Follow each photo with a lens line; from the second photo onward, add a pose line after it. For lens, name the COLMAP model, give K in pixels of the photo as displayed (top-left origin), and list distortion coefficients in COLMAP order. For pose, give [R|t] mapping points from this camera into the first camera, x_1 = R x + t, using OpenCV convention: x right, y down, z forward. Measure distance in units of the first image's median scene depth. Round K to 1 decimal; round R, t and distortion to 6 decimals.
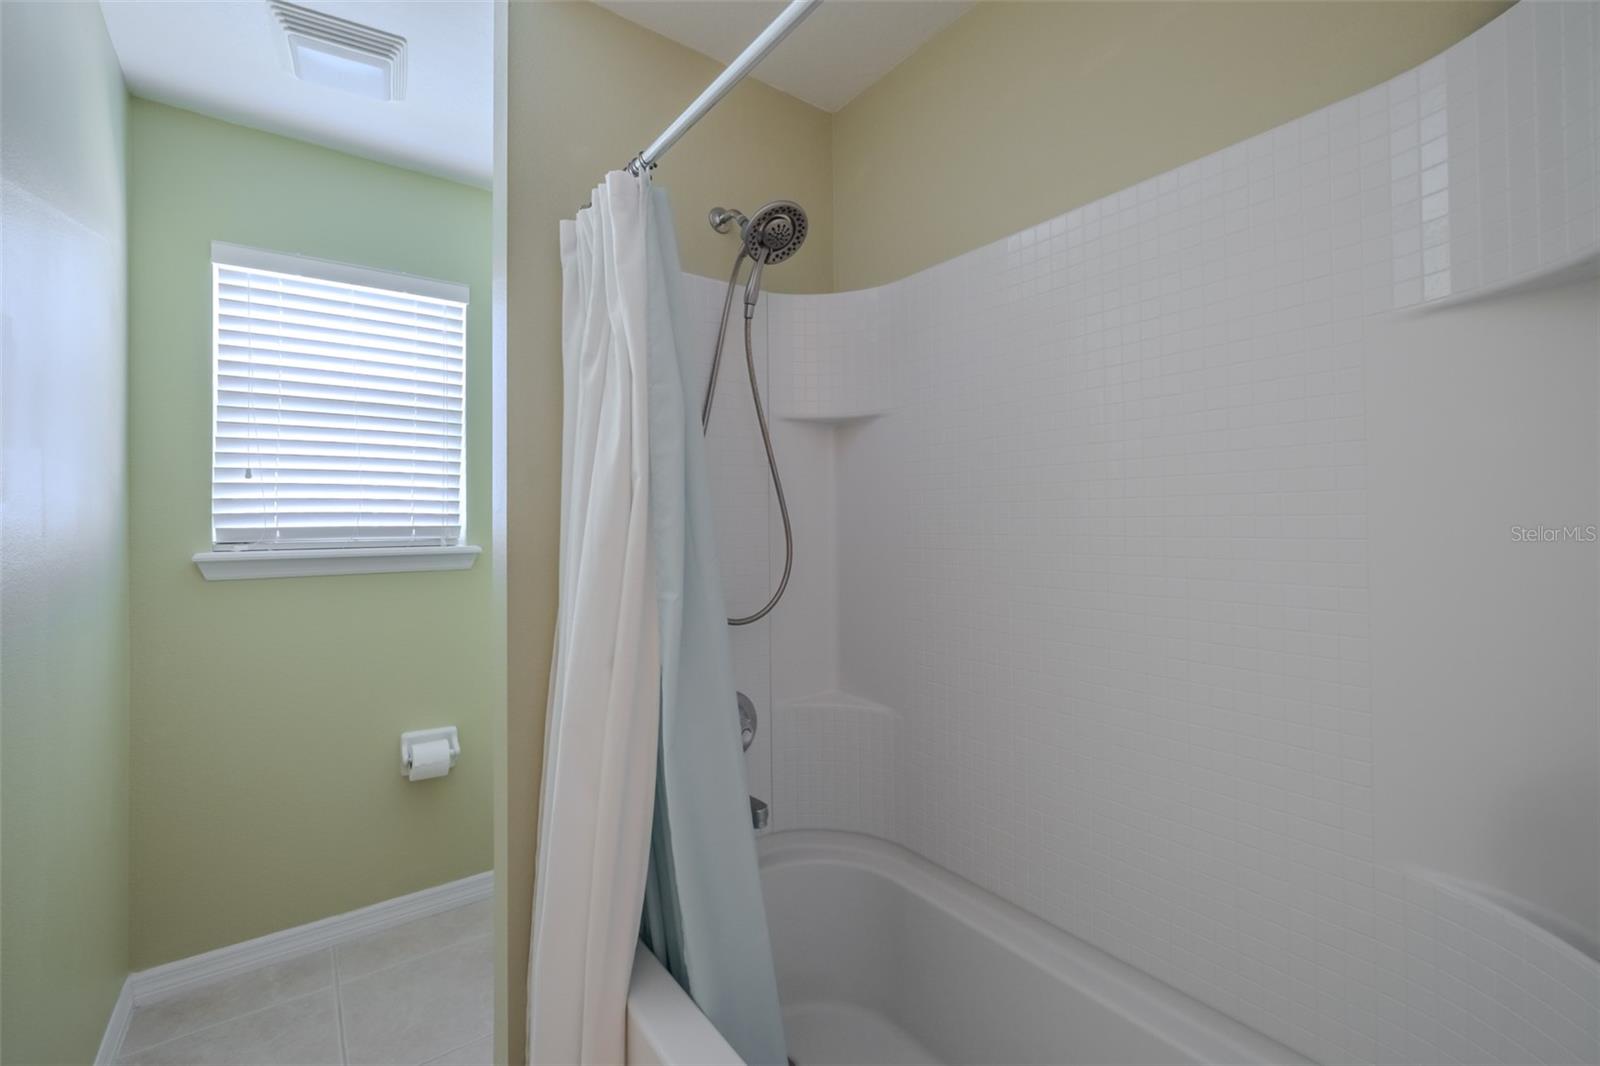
lens RADIAL K [[684.8, 0, 794.9], [0, 684.8, 510.0], [0, 0, 1]] dist [0.001821, 0.001016]
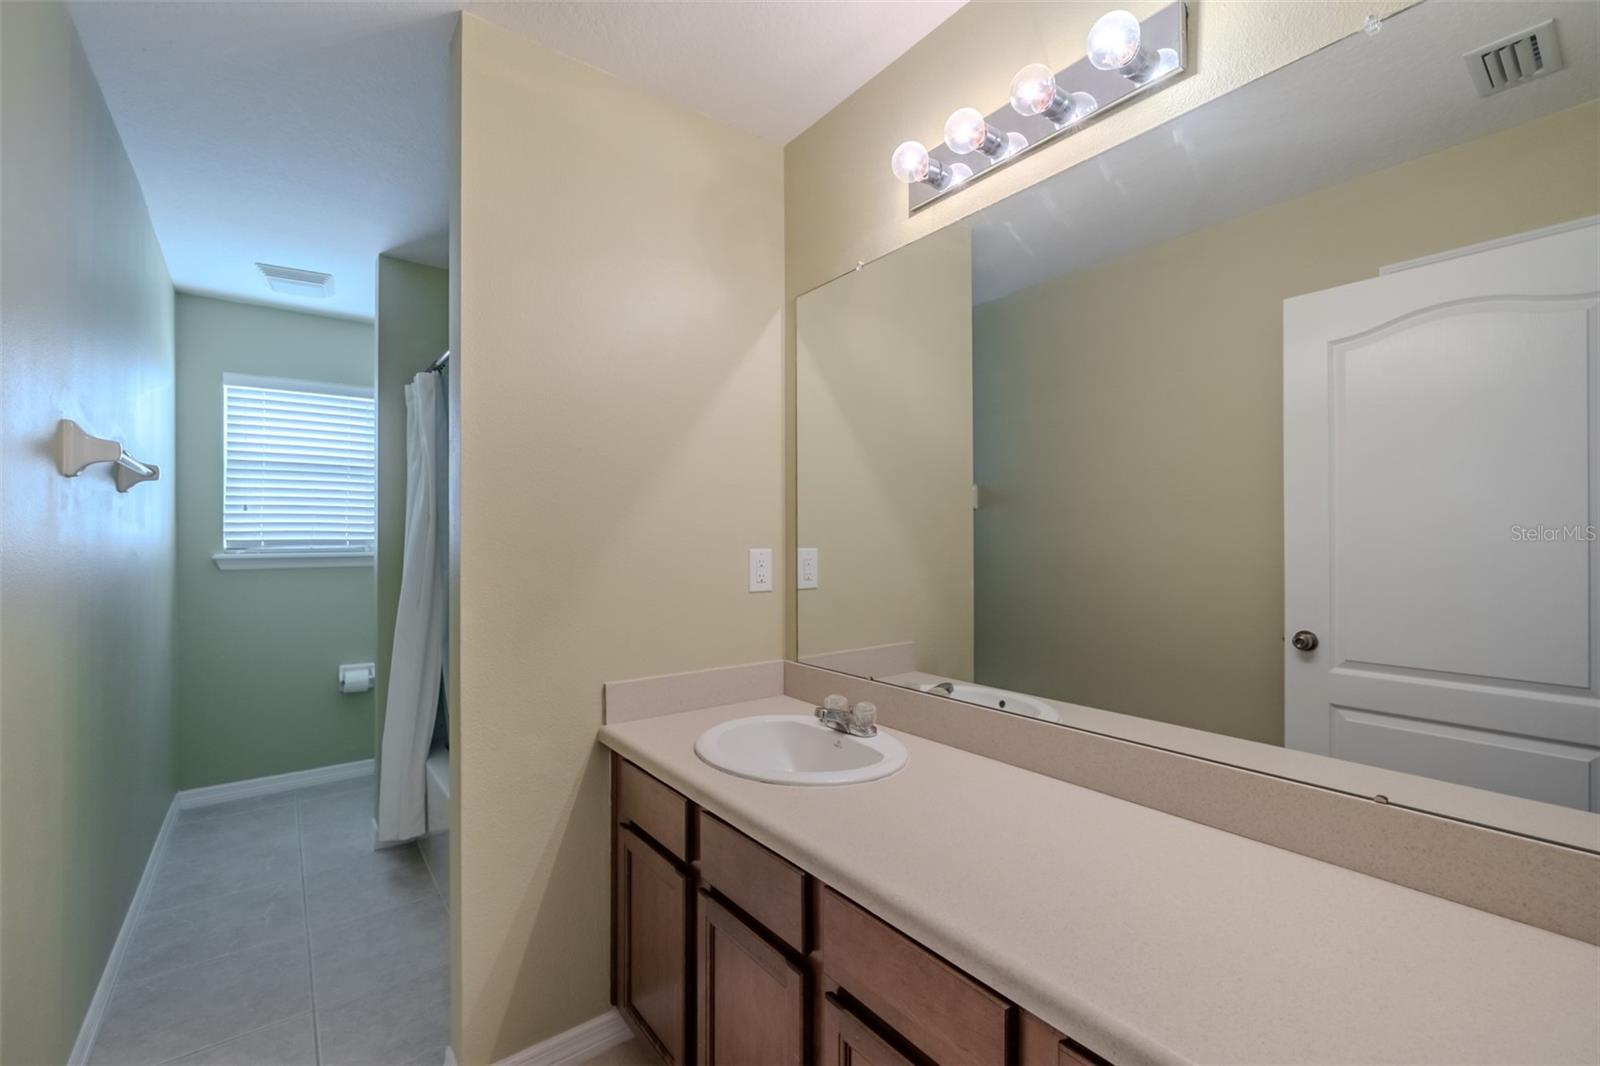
lens RADIAL K [[684.8, 0, 801.8], [0, 684.8, 533.5], [0, 0, 1]] dist [0.001821, 0.001016]
pose [[0.999923, 0.006715, 0.010406, 0.573789], [-0.006834, 0.999911, 0.011446, -0.018903], [-0.010329, -0.011516, 0.999880, -0.725143]]
